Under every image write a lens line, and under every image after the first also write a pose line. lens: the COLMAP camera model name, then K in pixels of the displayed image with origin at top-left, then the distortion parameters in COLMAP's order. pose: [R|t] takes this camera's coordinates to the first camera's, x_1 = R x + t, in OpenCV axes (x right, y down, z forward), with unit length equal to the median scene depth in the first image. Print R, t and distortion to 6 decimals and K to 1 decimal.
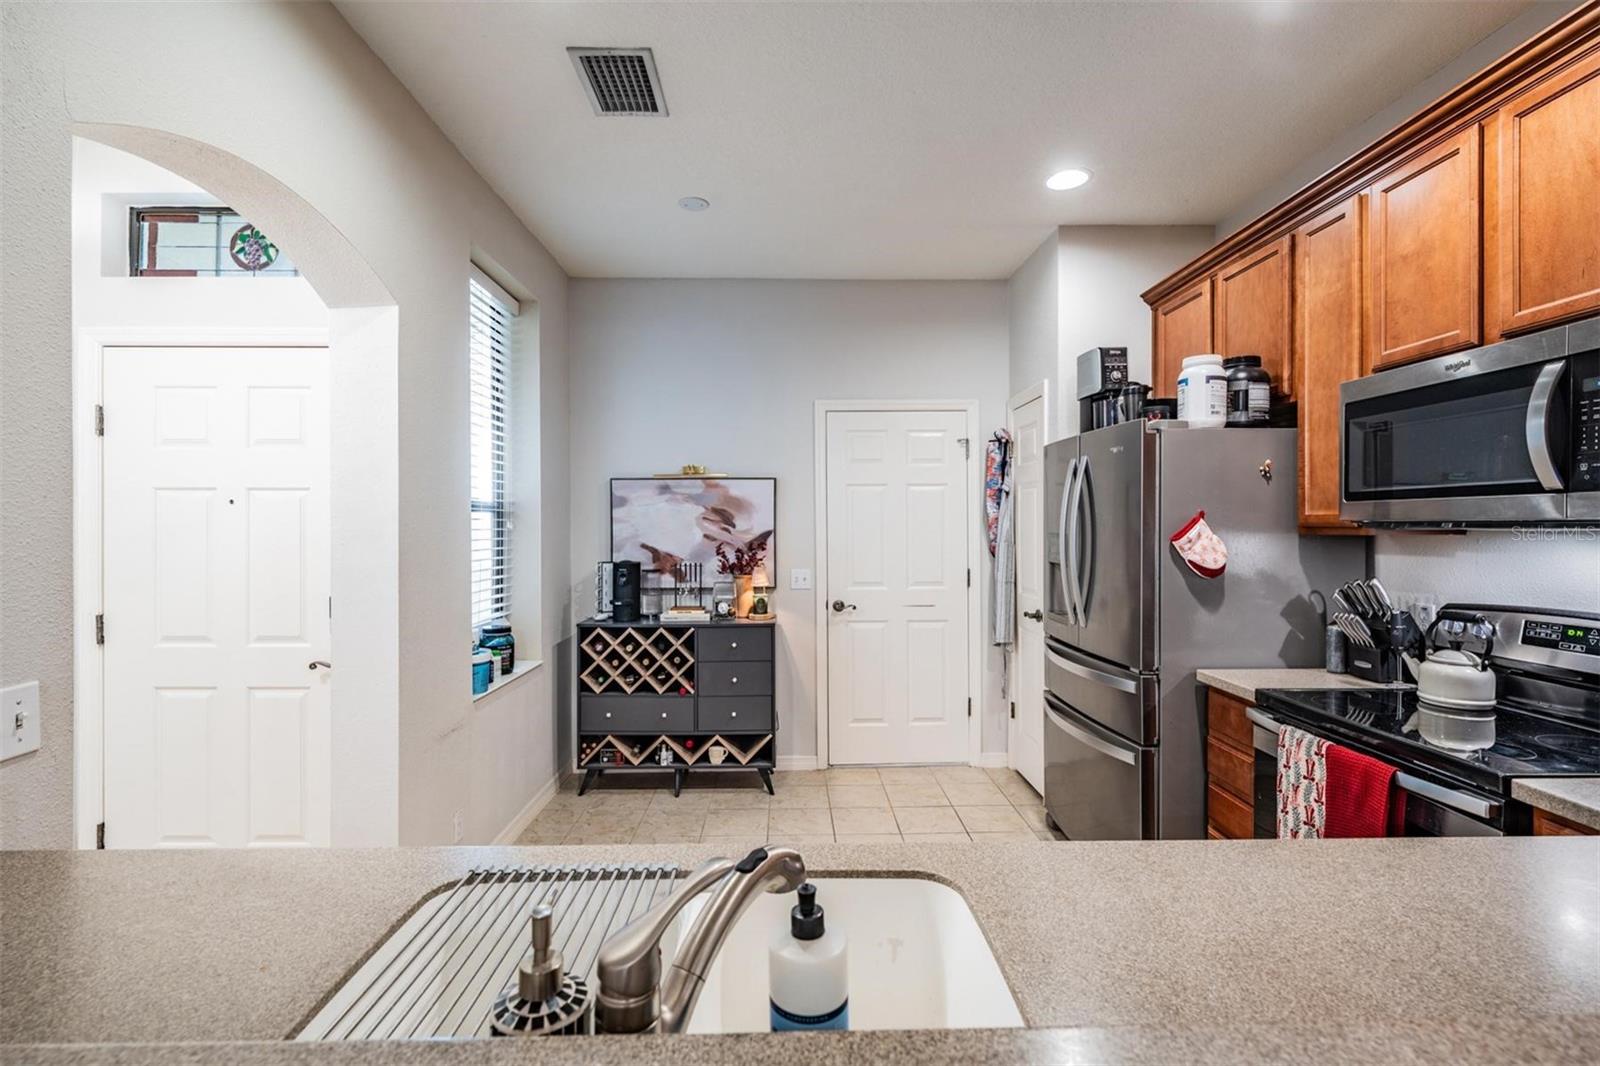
lens RADIAL K [[735.1, 0, 794.5], [0, 735.1, 526.8], [0, 0, 1]] dist [0.005785, -0.002136]
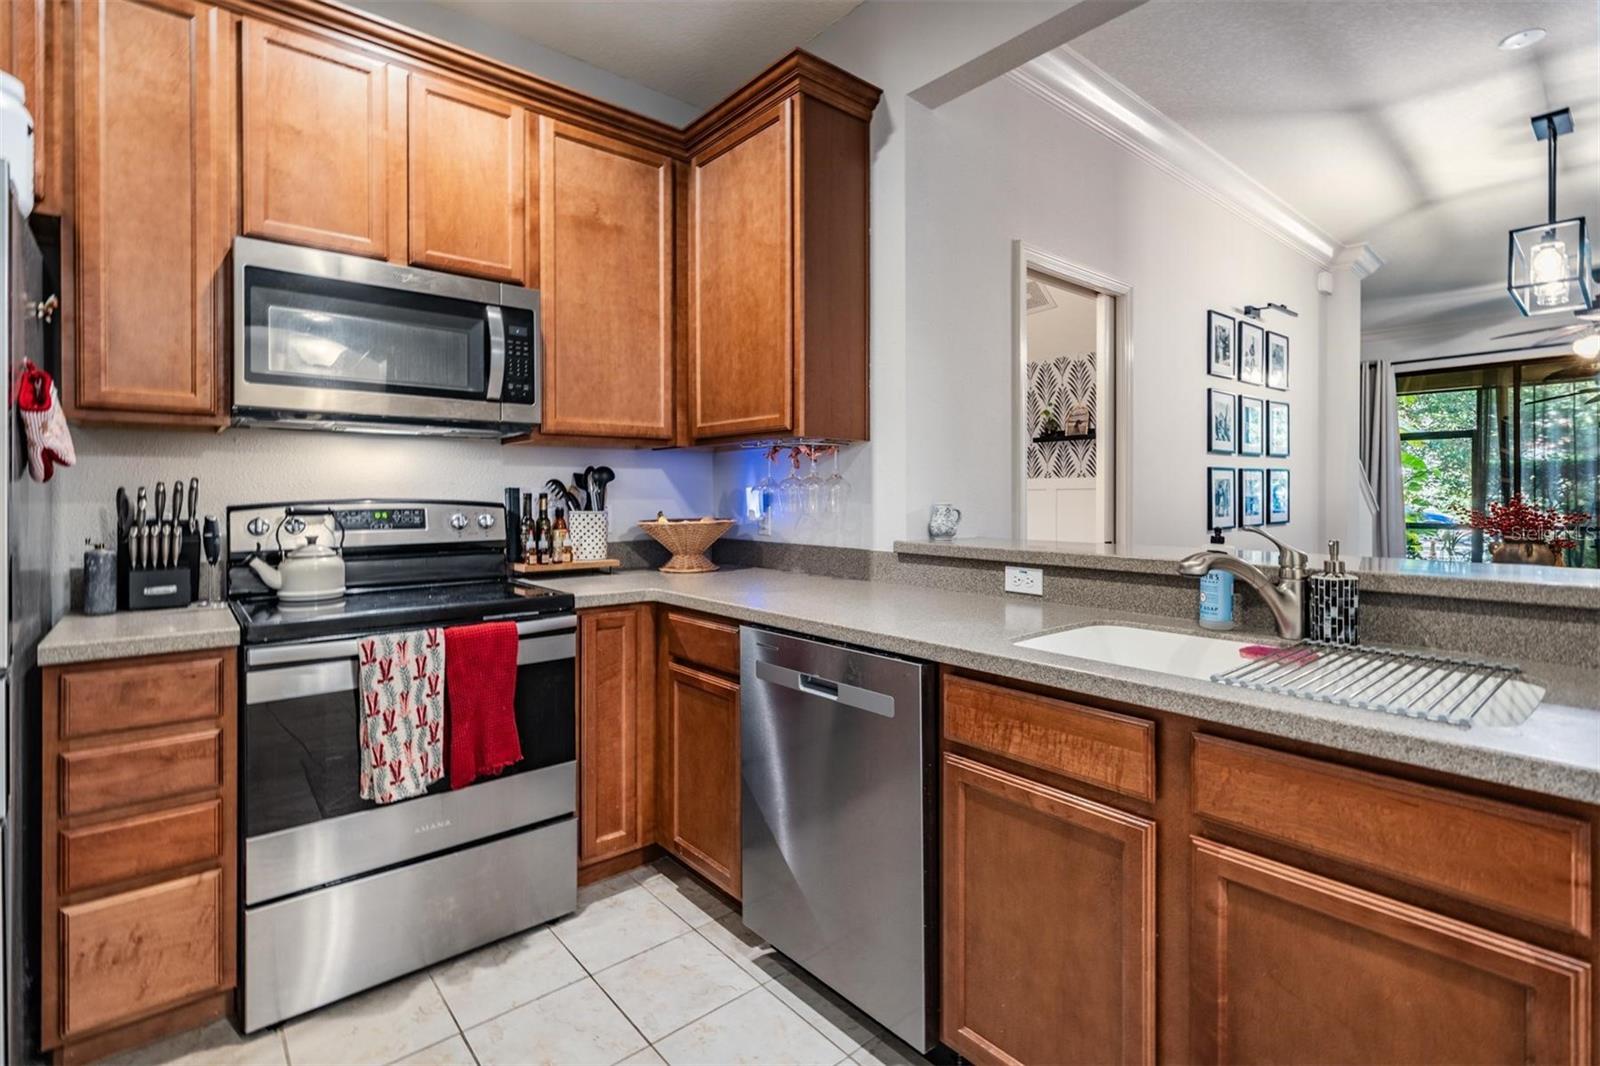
lens RADIAL K [[735.1, 0, 804.3], [0, 735.1, 503.8], [0, 0, 1]] dist [0.005785, -0.002136]
pose [[-0.636599, -0.007589, 0.771157, -0.182187], [0.005053, 0.999889, 0.014011, 0.058553], [-0.771178, 0.012816, -0.636490, 0.652985]]
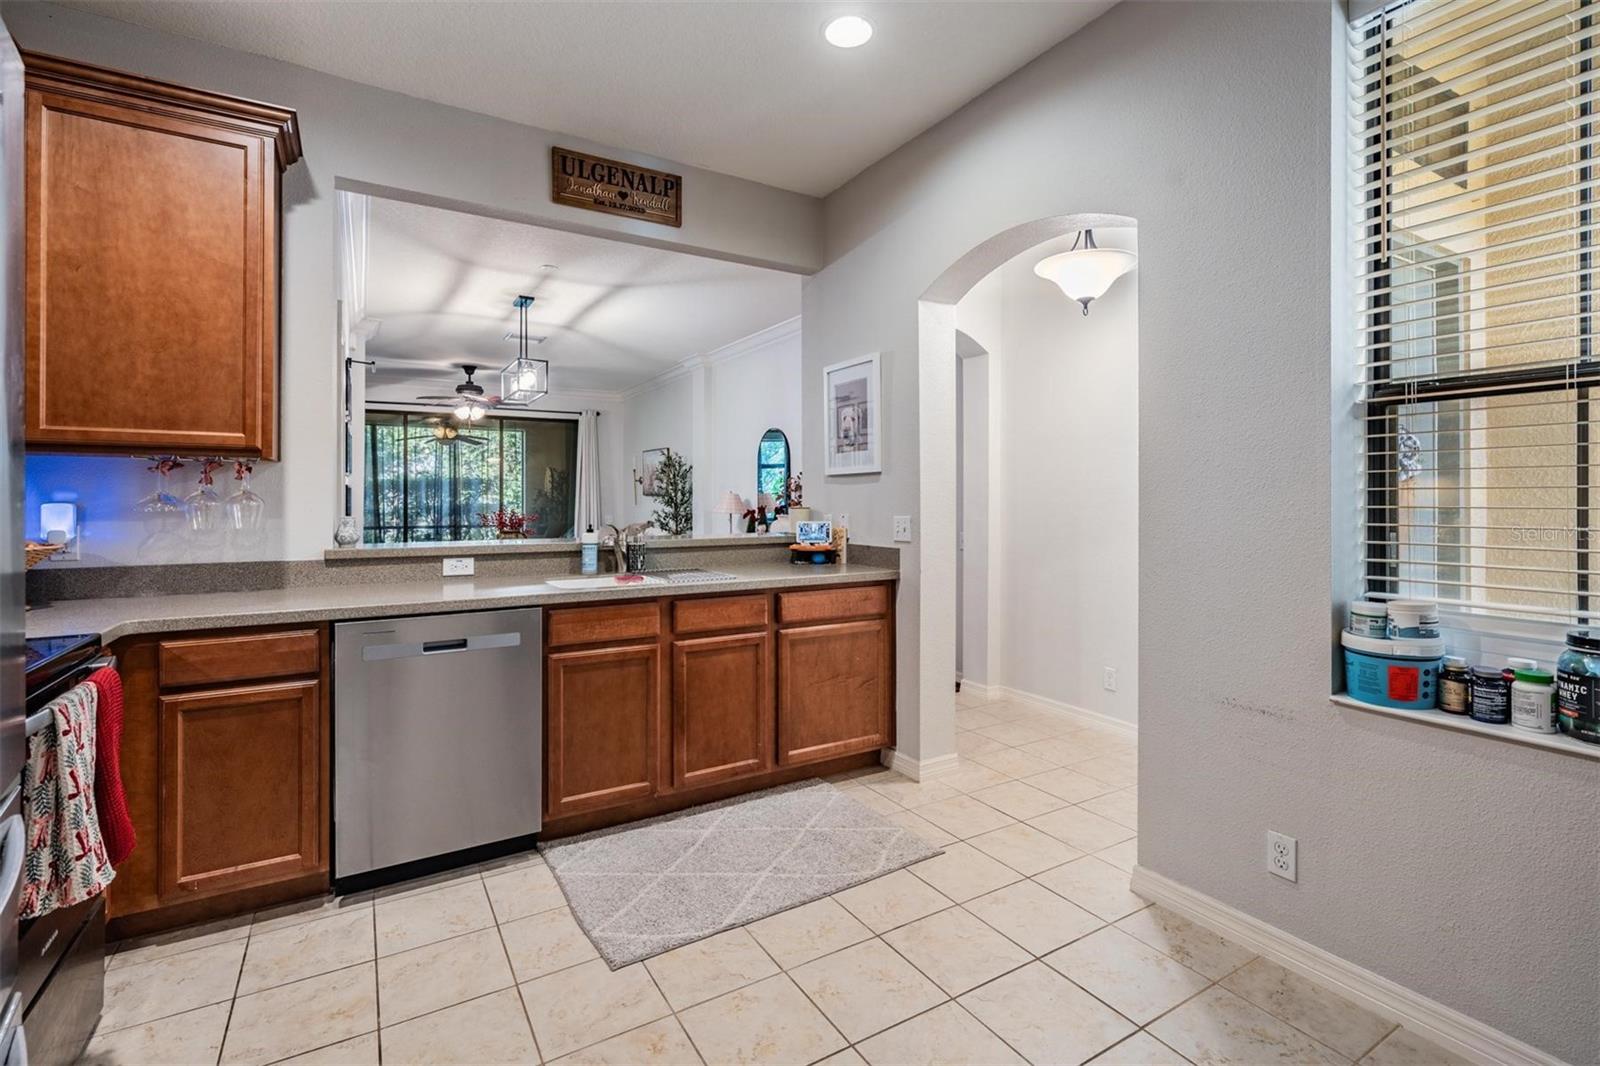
lens RADIAL K [[735.1, 0, 805.1], [0, 735.1, 489.2], [0, 0, 1]] dist [0.005785, -0.002136]
pose [[-0.860774, -0.003970, -0.508972, 0.239927], [0.001790, 0.999940, -0.010828, 0.047097], [0.508984, -0.010232, -0.860715, 1.096455]]
